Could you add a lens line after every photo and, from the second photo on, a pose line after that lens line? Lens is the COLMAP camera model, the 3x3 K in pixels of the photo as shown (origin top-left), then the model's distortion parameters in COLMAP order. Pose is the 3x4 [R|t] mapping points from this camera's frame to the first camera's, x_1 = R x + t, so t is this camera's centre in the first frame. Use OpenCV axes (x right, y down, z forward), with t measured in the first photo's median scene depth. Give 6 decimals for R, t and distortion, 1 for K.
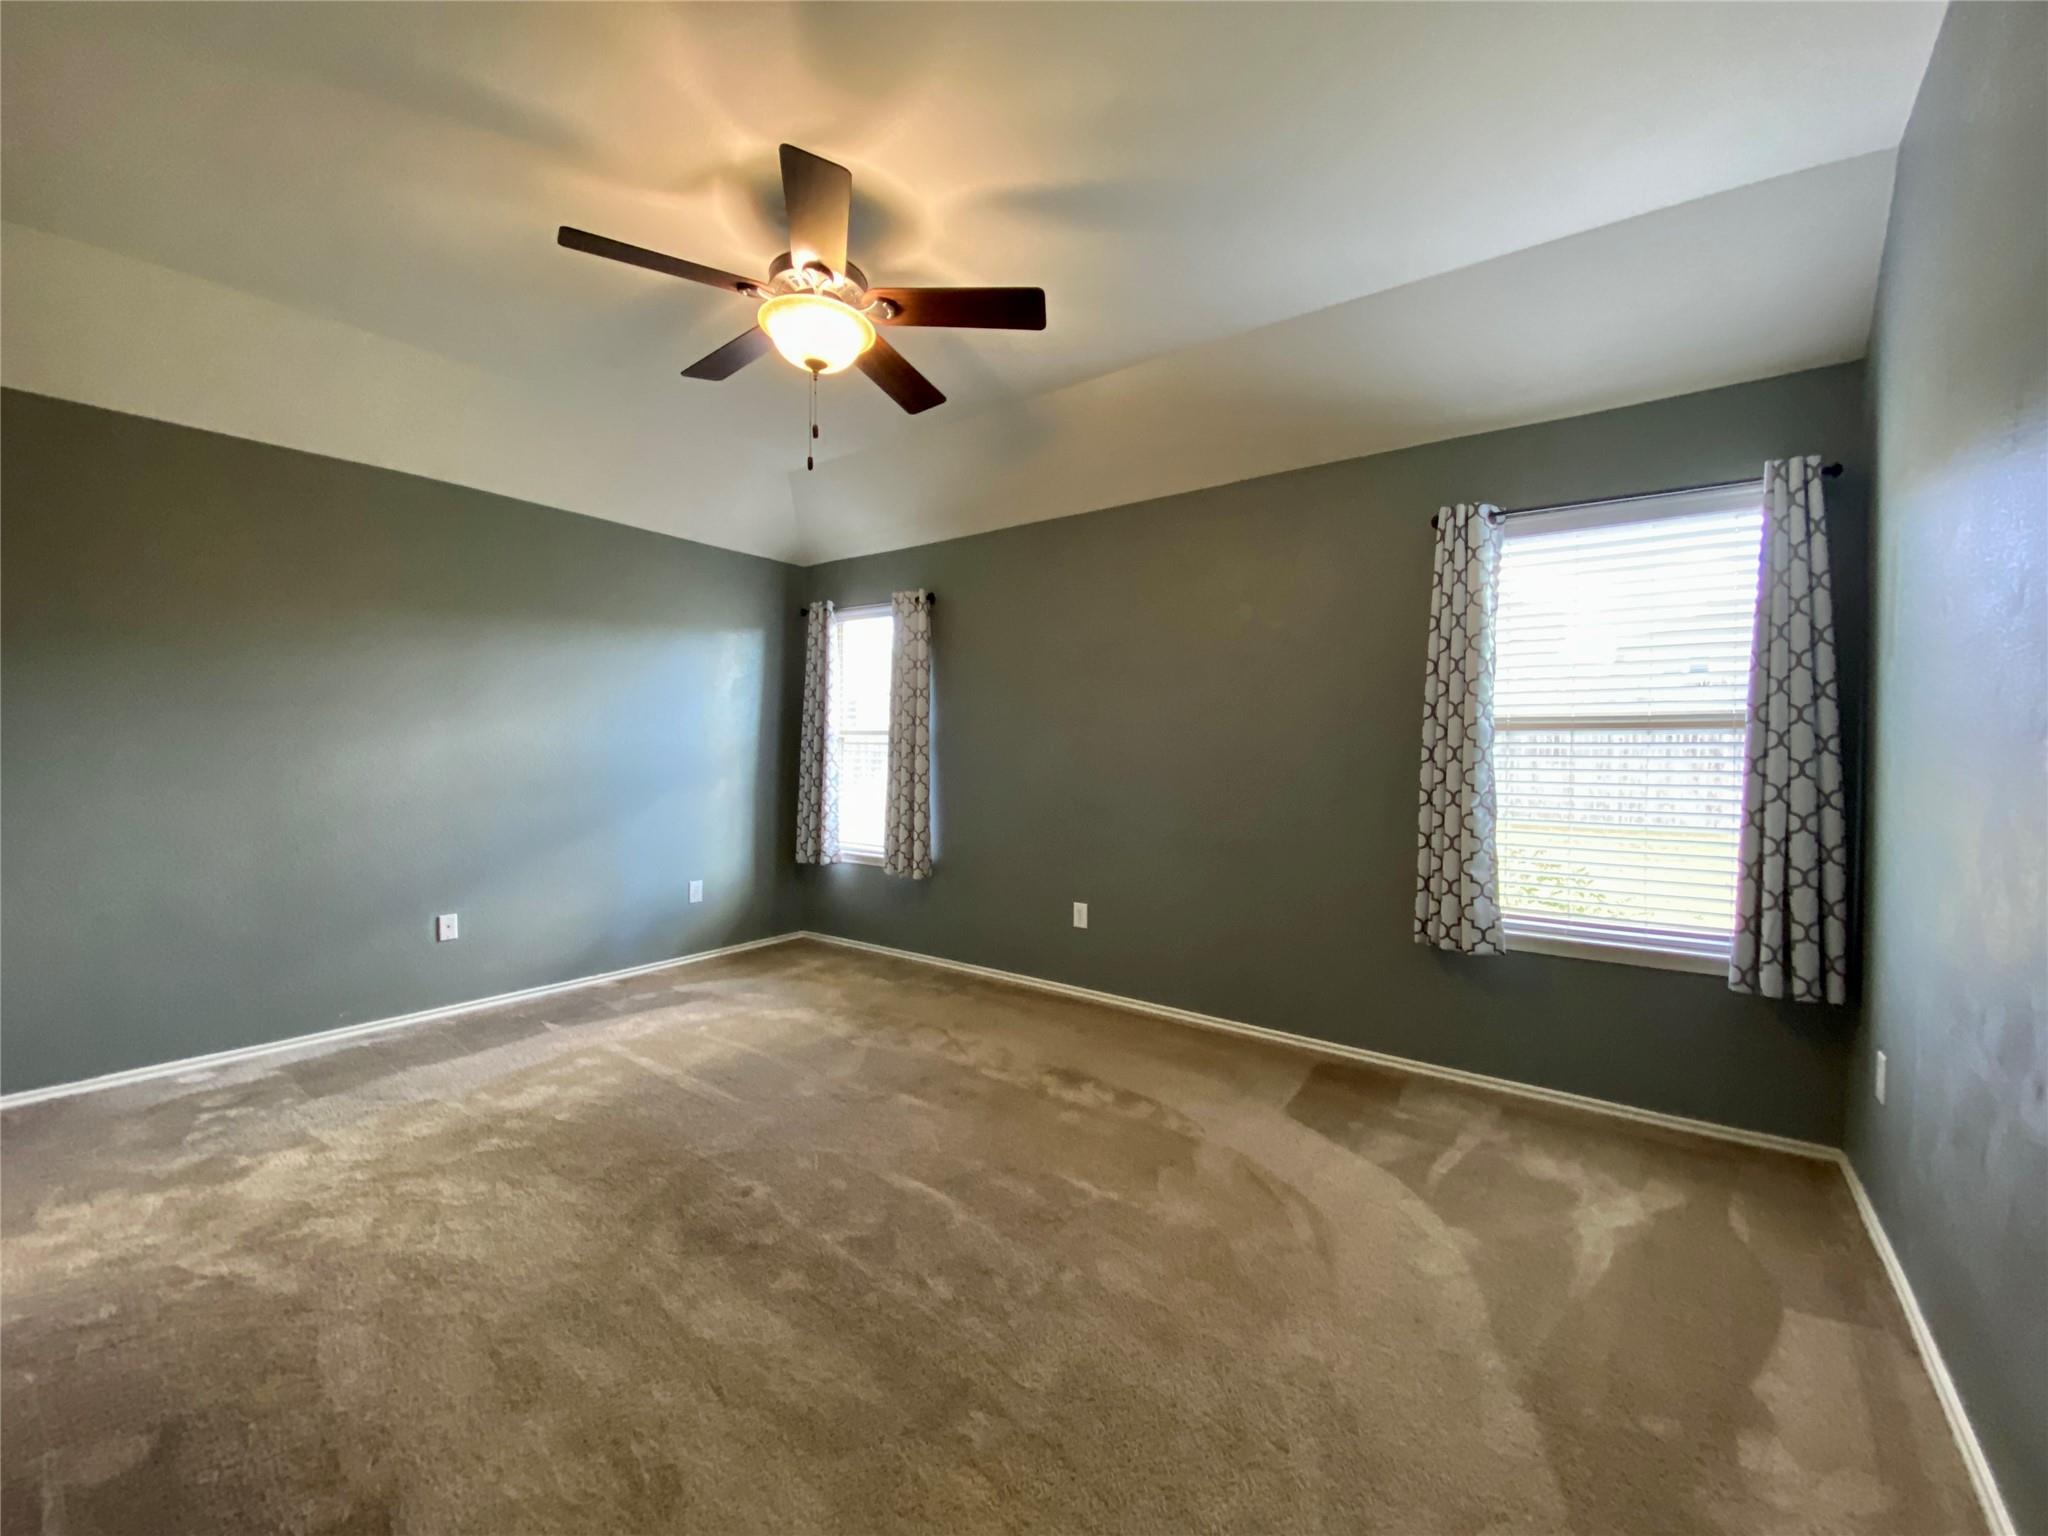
lens RADIAL K [[826.8, 0, 1024.0], [0, 826.8, 768.0], [0, 0, 1]] dist [0.030734, -0.027883]
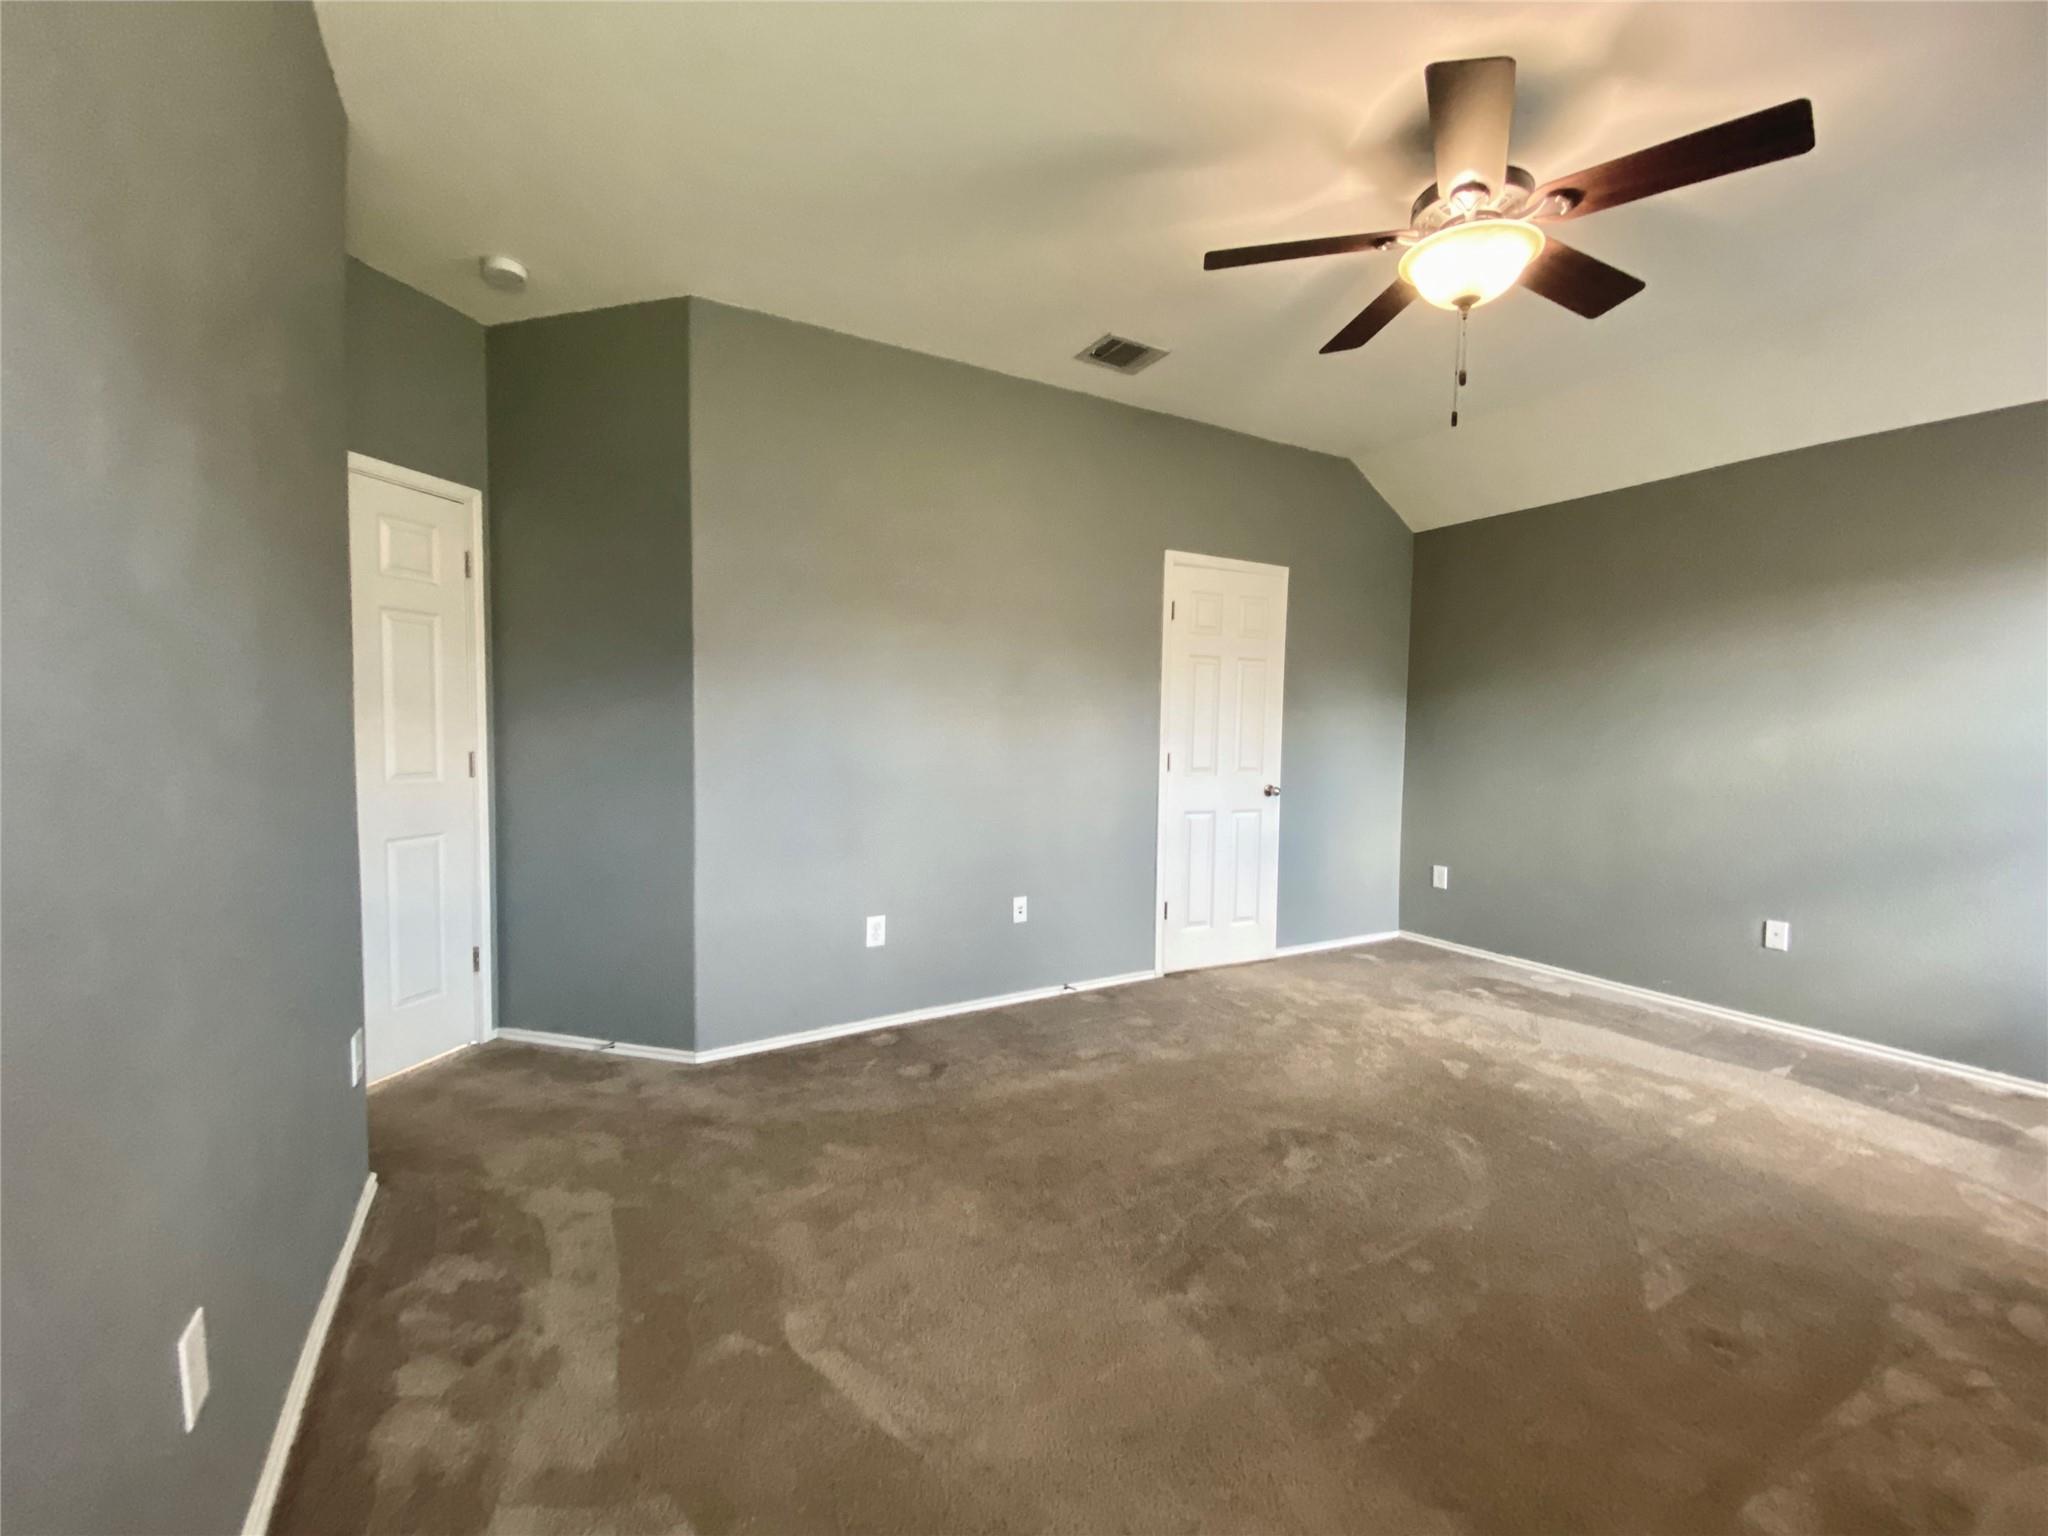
lens RADIAL K [[826.8, 0, 1024.0], [0, 826.8, 768.0], [0, 0, 1]] dist [0.030734, -0.027883]
pose [[-0.419385, 0.032010, -0.907244, 0.626699], [-0.022470, 0.998706, 0.045624, -0.022222], [0.907530, 0.039520, -0.418123, 0.795008]]
